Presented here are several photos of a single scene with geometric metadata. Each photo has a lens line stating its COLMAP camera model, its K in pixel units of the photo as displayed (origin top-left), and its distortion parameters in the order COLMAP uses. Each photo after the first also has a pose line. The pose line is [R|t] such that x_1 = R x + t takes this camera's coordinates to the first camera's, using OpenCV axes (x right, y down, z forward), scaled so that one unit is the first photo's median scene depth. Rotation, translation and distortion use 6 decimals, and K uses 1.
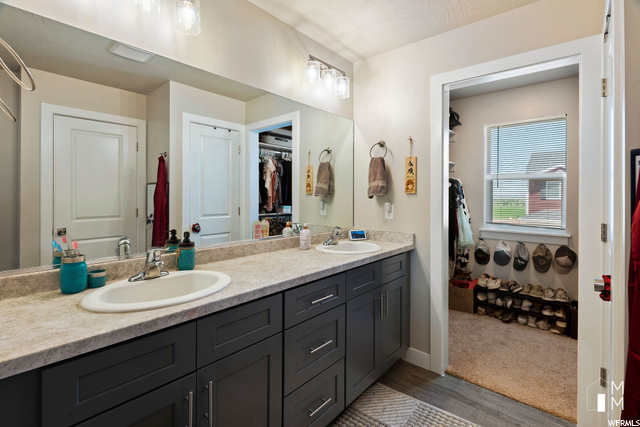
lens RADIAL K [[298.1, 0, 317.9], [0, 298.1, 193.8], [0, 0, 1]] dist [0.004097, -0.002362]
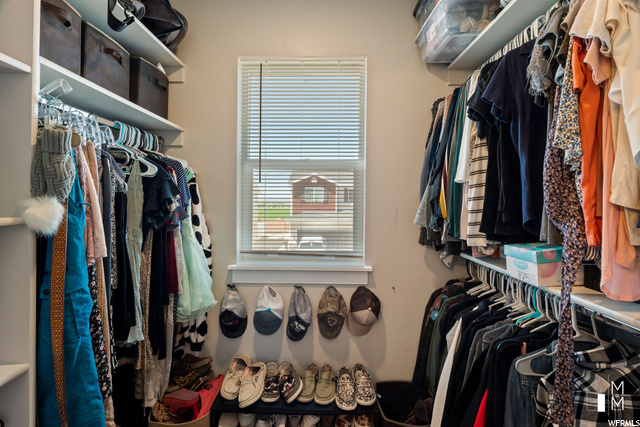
lens RADIAL K [[298.1, 0, 319.8], [0, 298.1, 210.5], [0, 0, 1]] dist [0.004097, -0.002362]
pose [[0.761293, -0.021475, 0.648052, 0.354758], [-0.004603, 0.999247, 0.038519, 0.007786], [-0.648392, -0.032307, 0.760621, 0.556204]]
